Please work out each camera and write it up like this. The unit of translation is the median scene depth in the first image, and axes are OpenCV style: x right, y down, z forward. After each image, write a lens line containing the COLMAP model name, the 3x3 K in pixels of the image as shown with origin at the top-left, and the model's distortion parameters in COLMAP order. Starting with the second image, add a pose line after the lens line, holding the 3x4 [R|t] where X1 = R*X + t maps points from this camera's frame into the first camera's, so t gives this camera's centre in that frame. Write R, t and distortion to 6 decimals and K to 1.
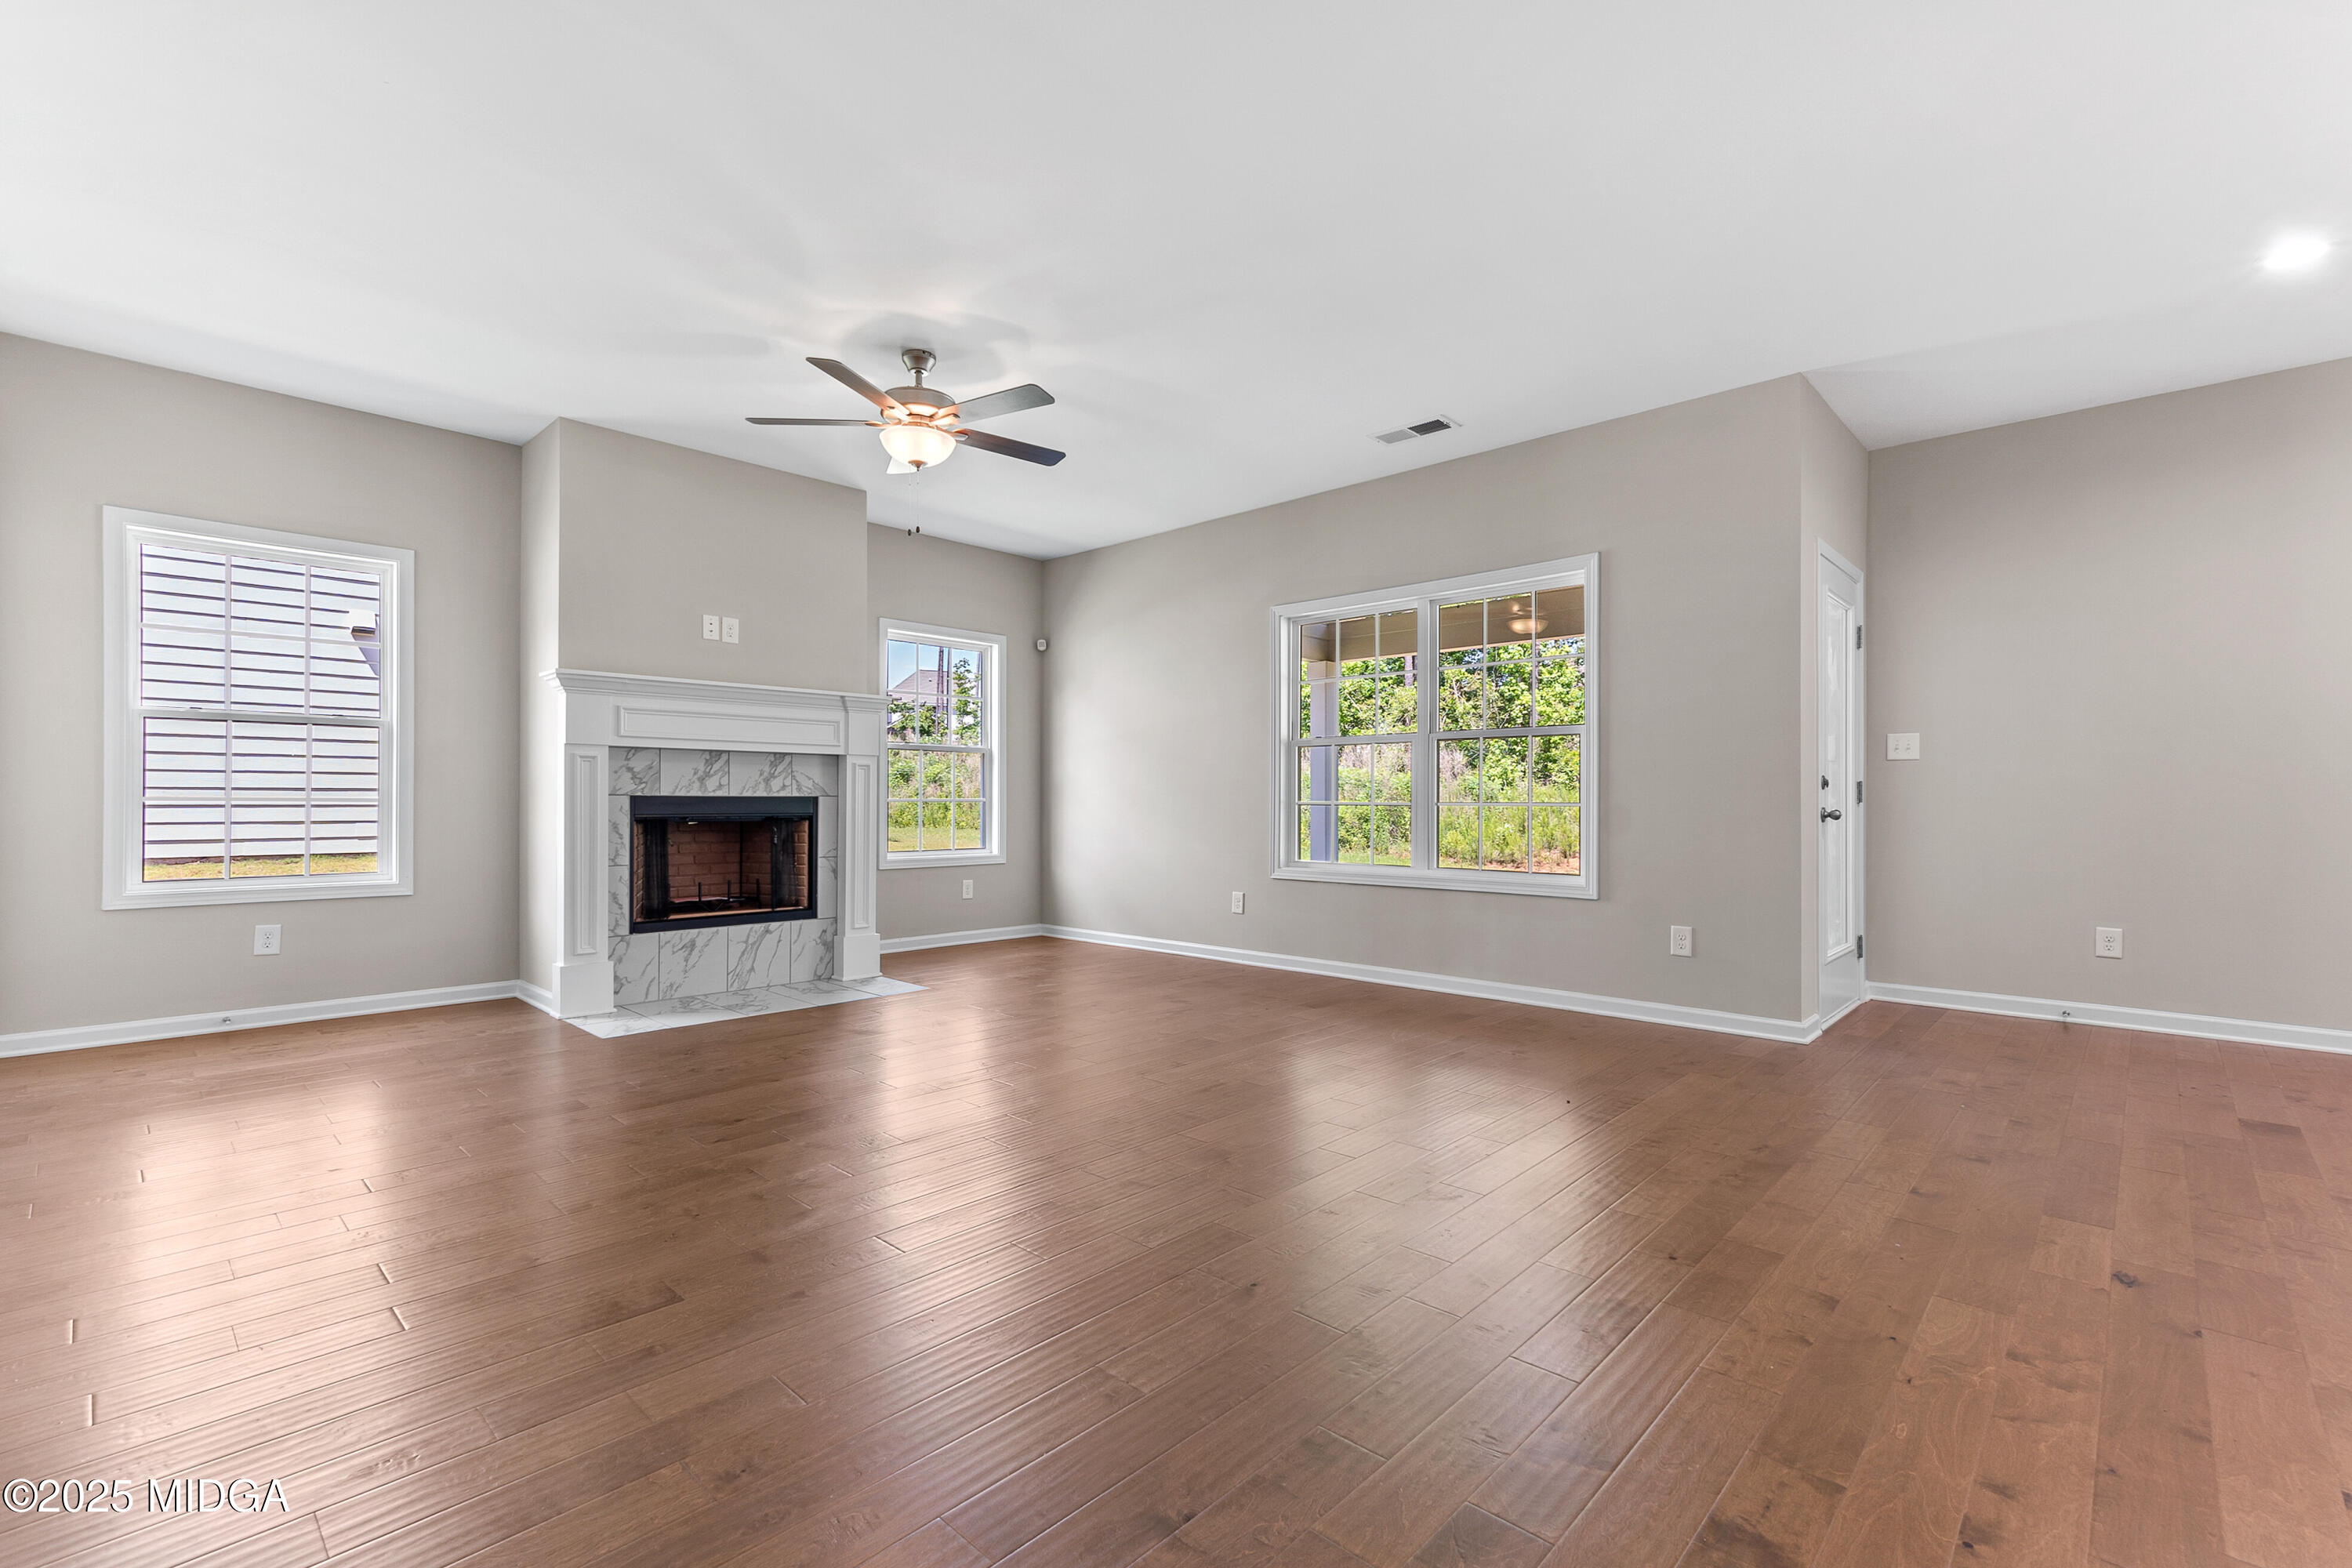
lens RADIAL K [[1030.2, 0, 1166.1], [0, 1030.2, 801.7], [0, 0, 1]] dist [-0.000455, -0.000275]
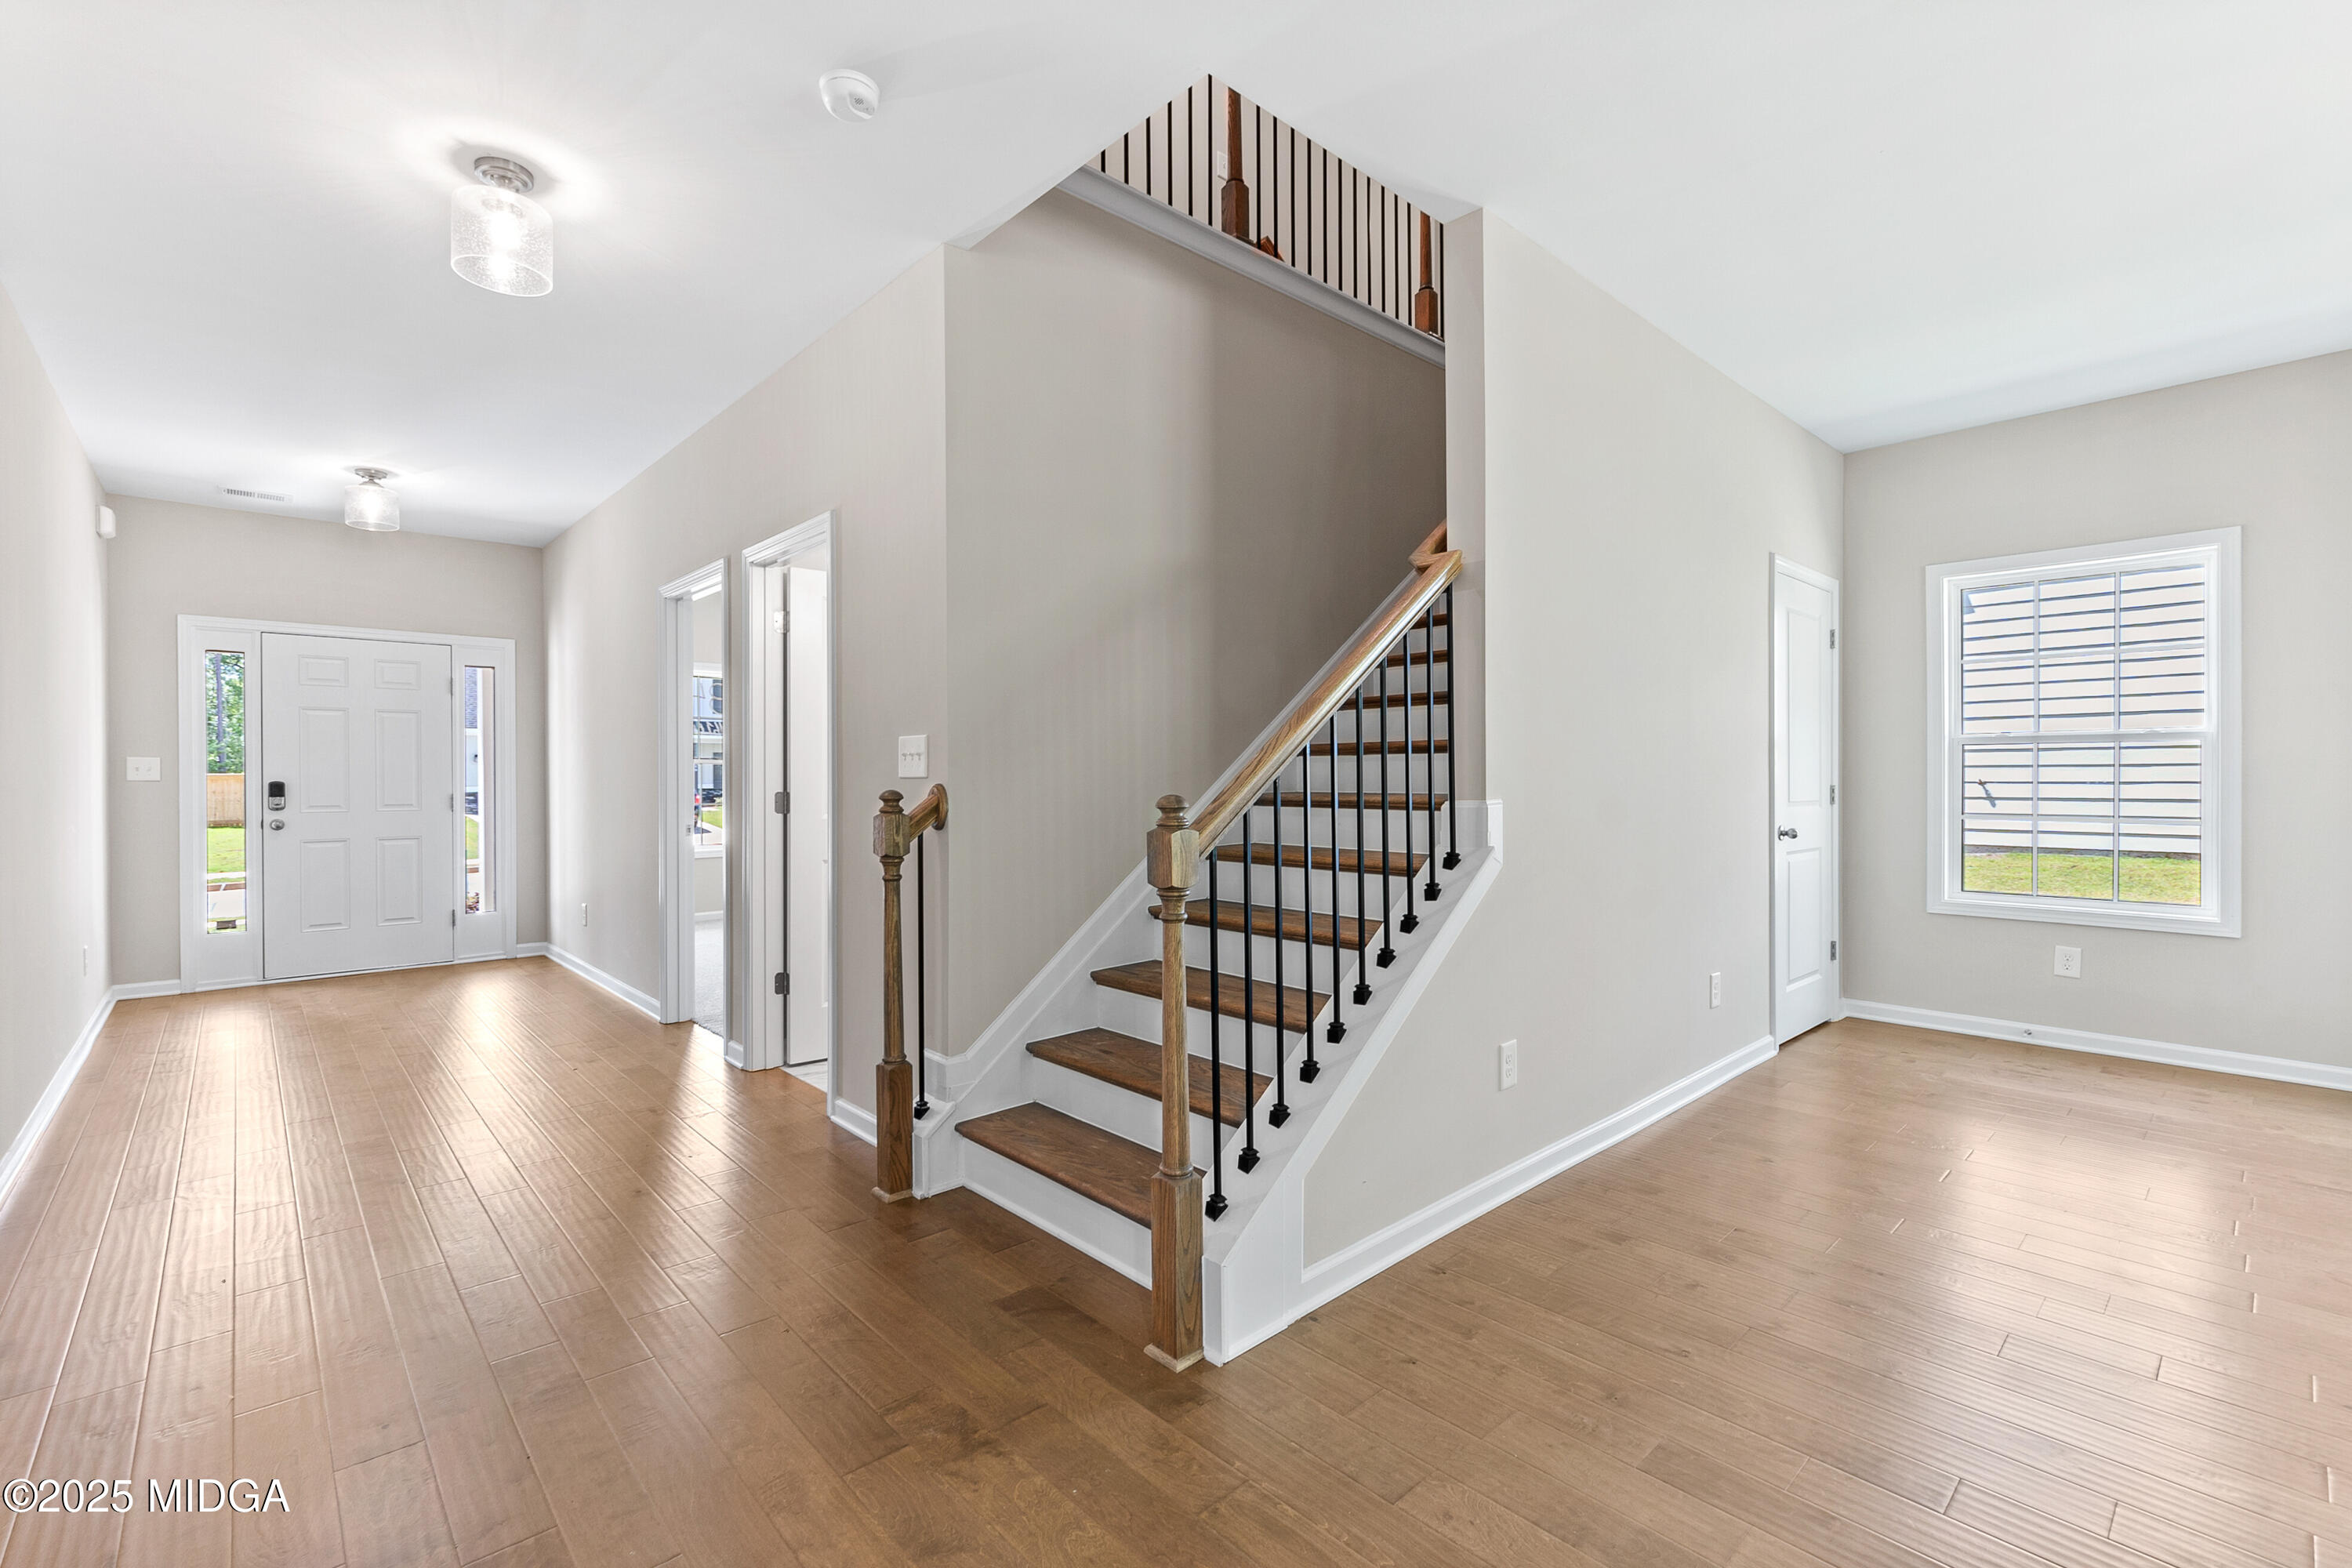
lens RADIAL K [[1032.6, 0, 1176.0], [0, 1032.6, 784.0], [0, 0, 1]] dist [0.005614, 0.000006]
pose [[-0.060468, 0.001580, -0.998169, 0.153043], [0.005678, 0.999983, 0.001239, -0.037344], [0.998154, -0.005592, -0.060476, 0.173667]]
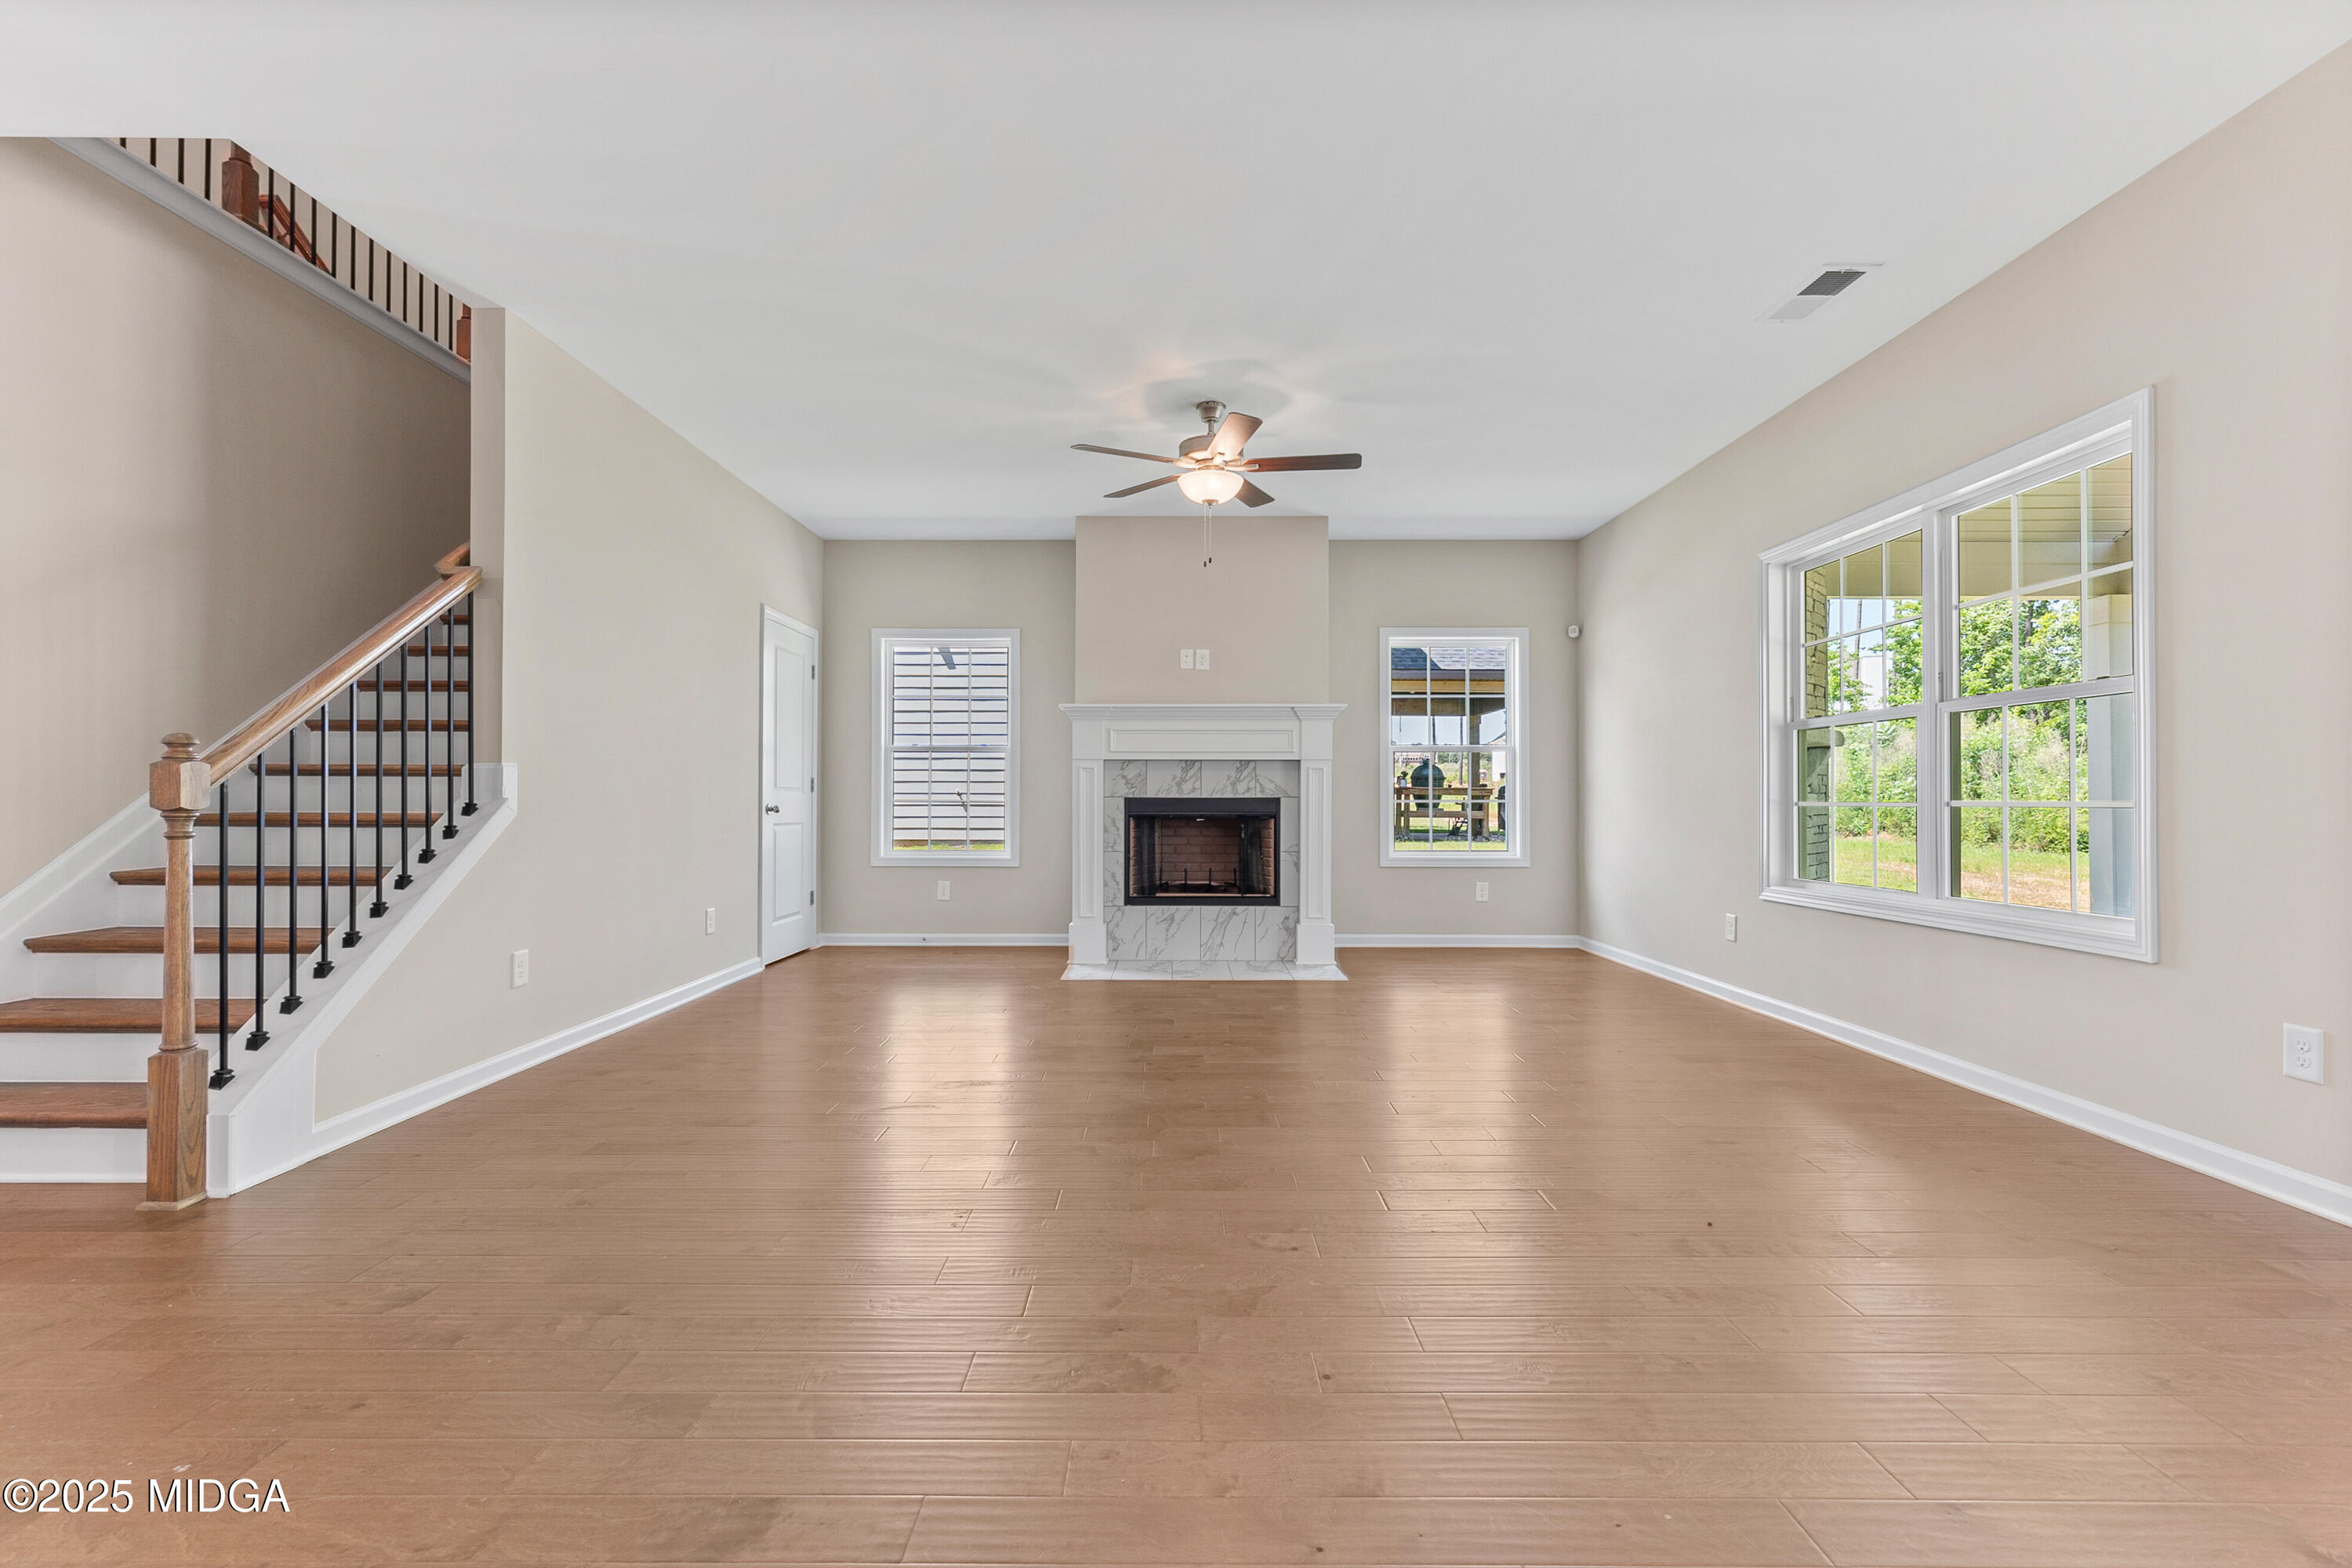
lens RADIAL K [[1020.8, 0, 1164.7], [0, 1020.8, 789.2], [0, 0, 1]] dist [0.000701, 0.000489]
pose [[0.685255, -0.010566, -0.728227, 0.416373], [0.001464, 0.999913, -0.013130, 0.000513], [0.728302, 0.007931, 0.685210, 0.155919]]
